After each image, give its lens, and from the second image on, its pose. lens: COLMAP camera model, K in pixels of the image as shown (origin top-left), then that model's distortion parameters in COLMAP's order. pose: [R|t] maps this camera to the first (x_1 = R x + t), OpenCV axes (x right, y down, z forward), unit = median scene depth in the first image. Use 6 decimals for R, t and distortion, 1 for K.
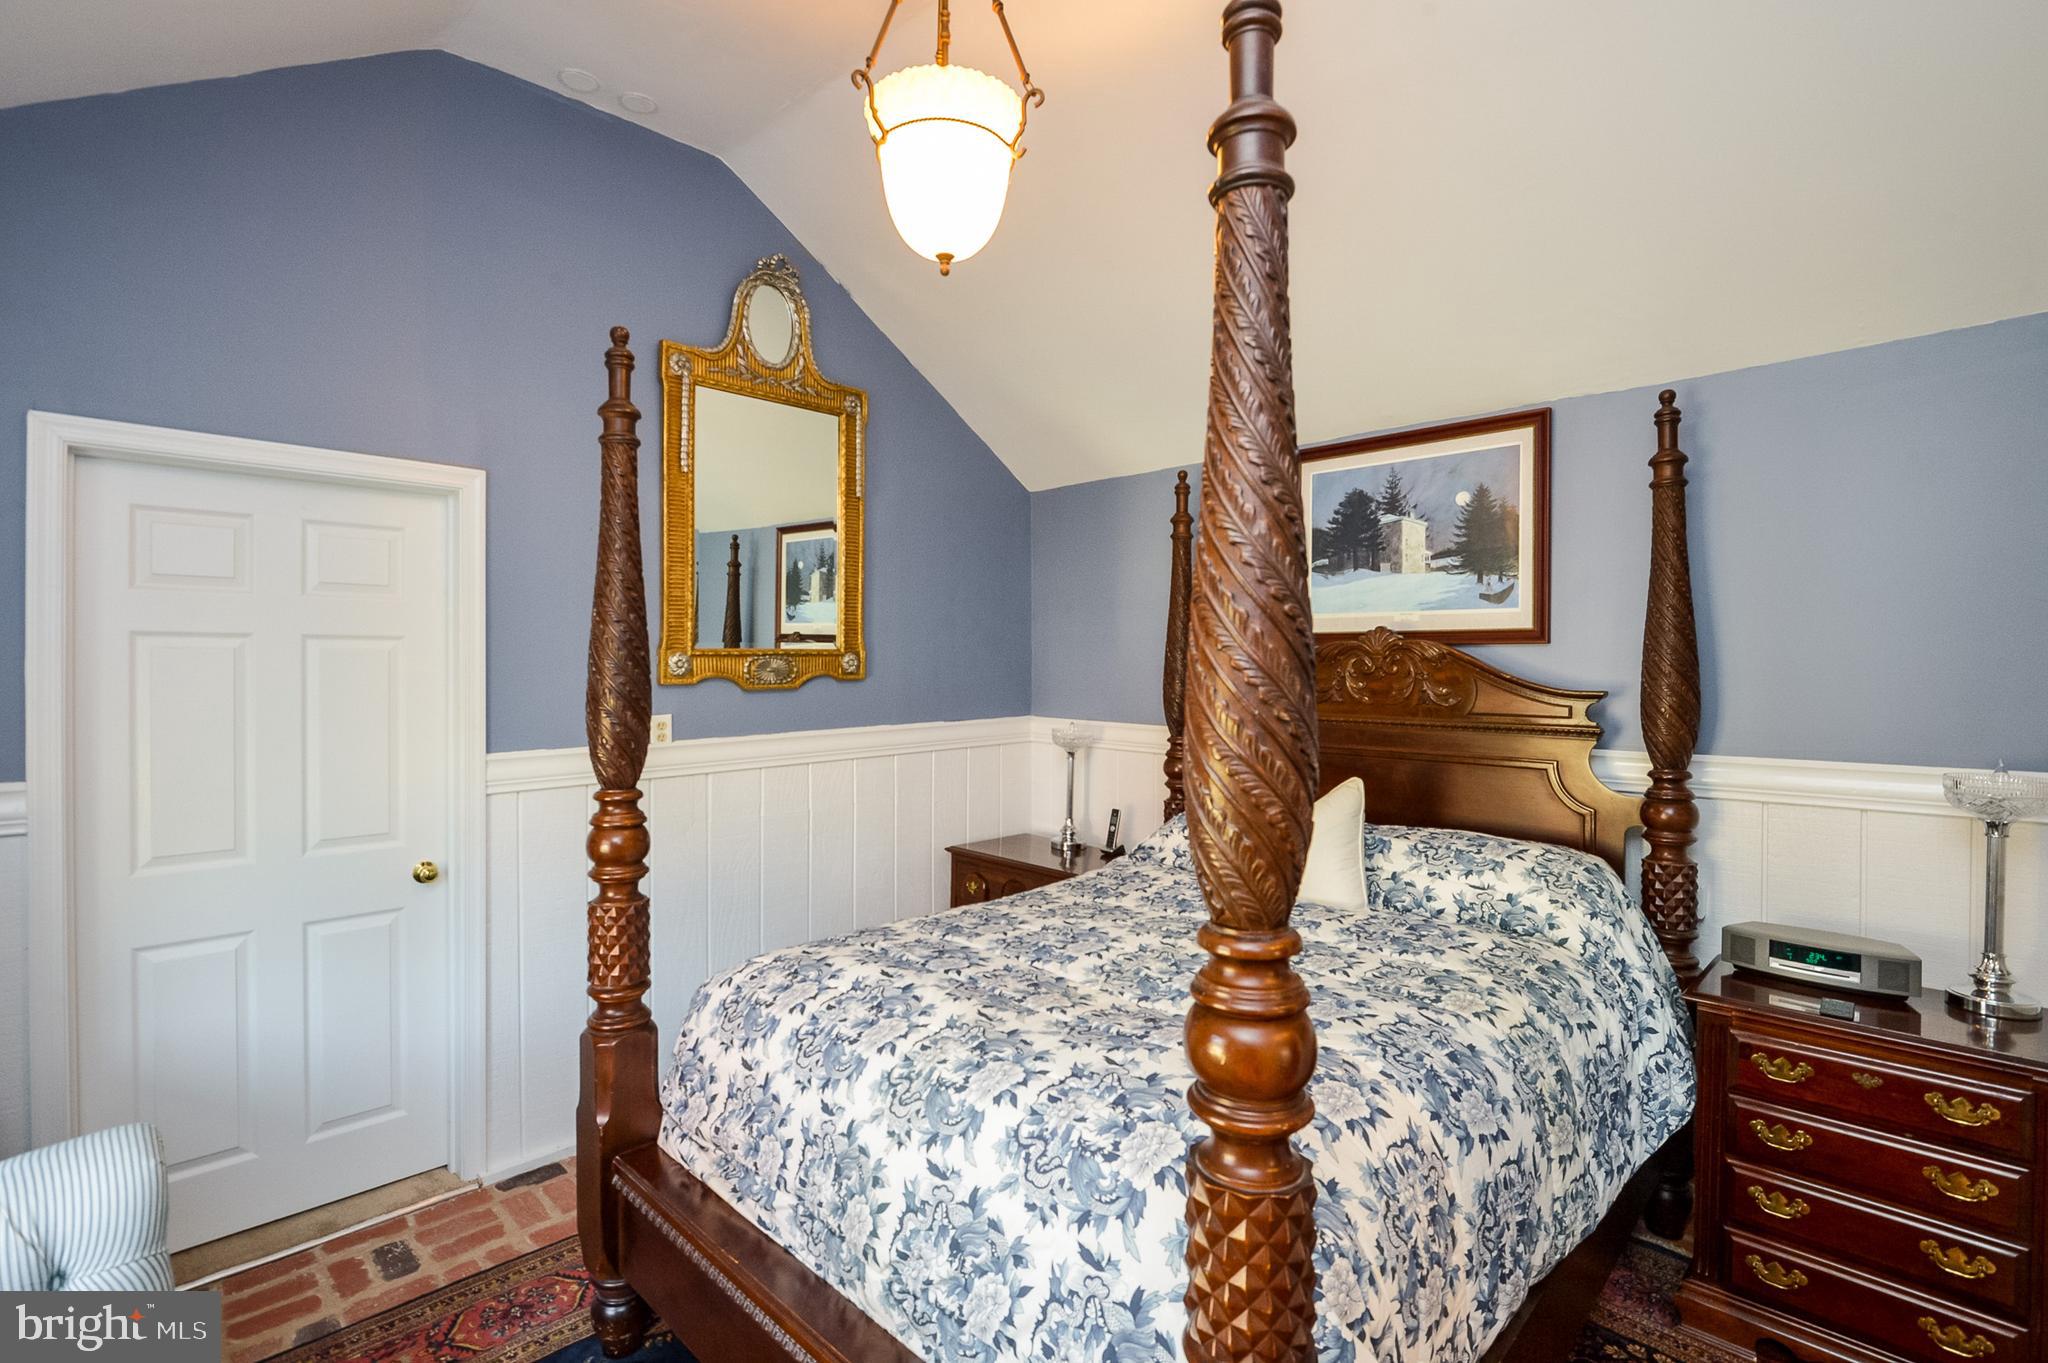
lens RADIAL K [[949.9, 0, 1013.8], [0, 949.9, 663.2], [0, 0, 1]] dist [-0.014899, -0.000782]
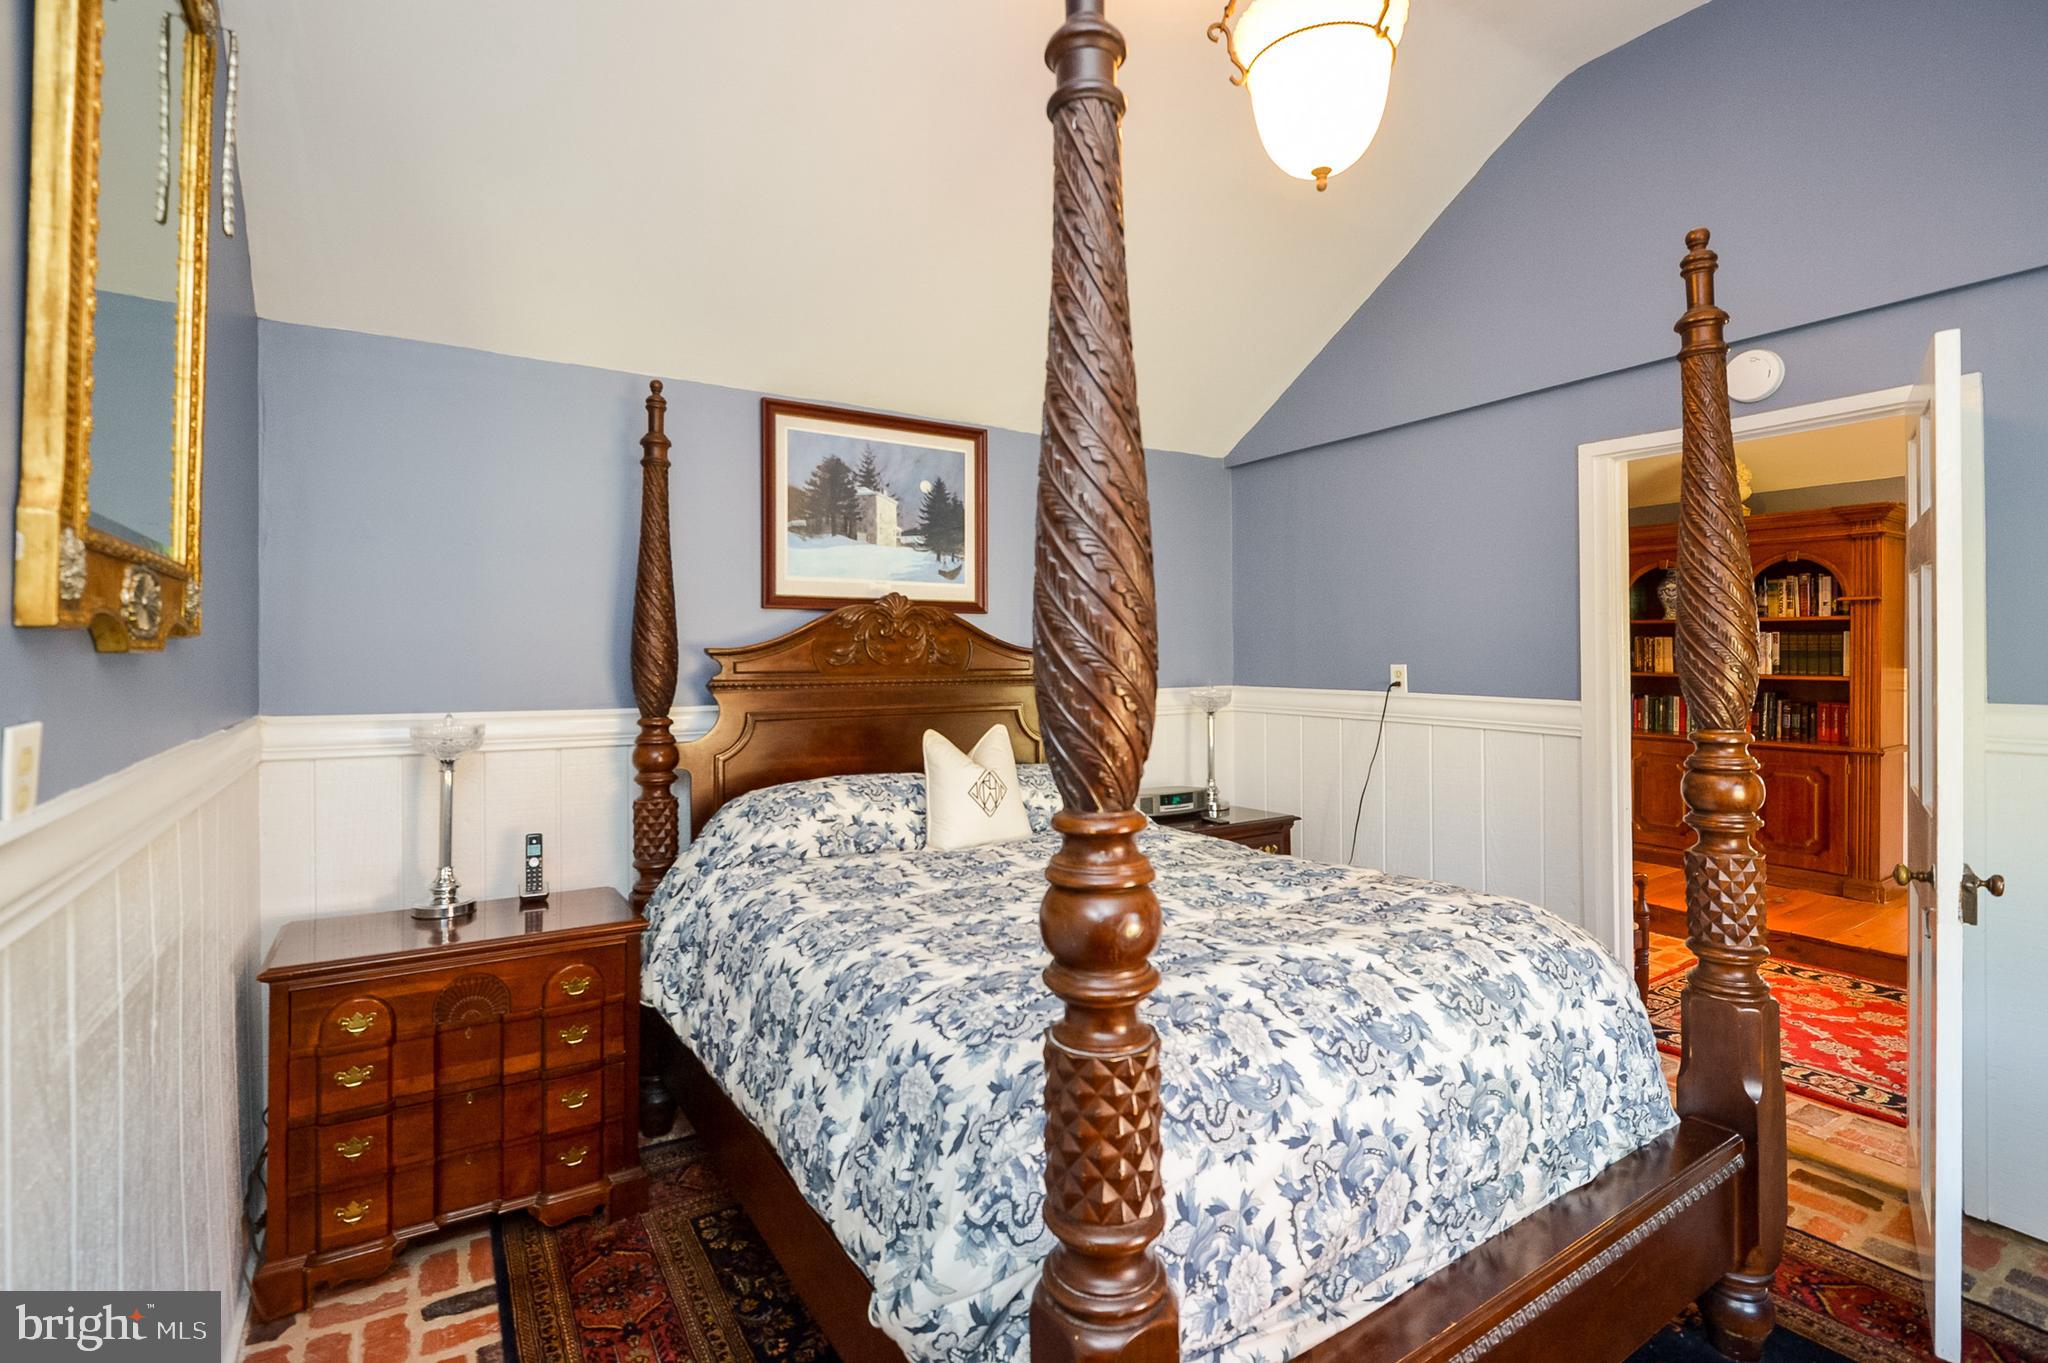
lens RADIAL K [[949.9, 0, 999.8], [0, 949.9, 652.2], [0, 0, 1]] dist [-0.014899, -0.000782]
pose [[0.210002, 0.004787, 0.977689, -0.671228], [0.009051, 0.999936, -0.006840, 0.039228], [-0.977659, 0.010286, 0.209945, 0.698297]]
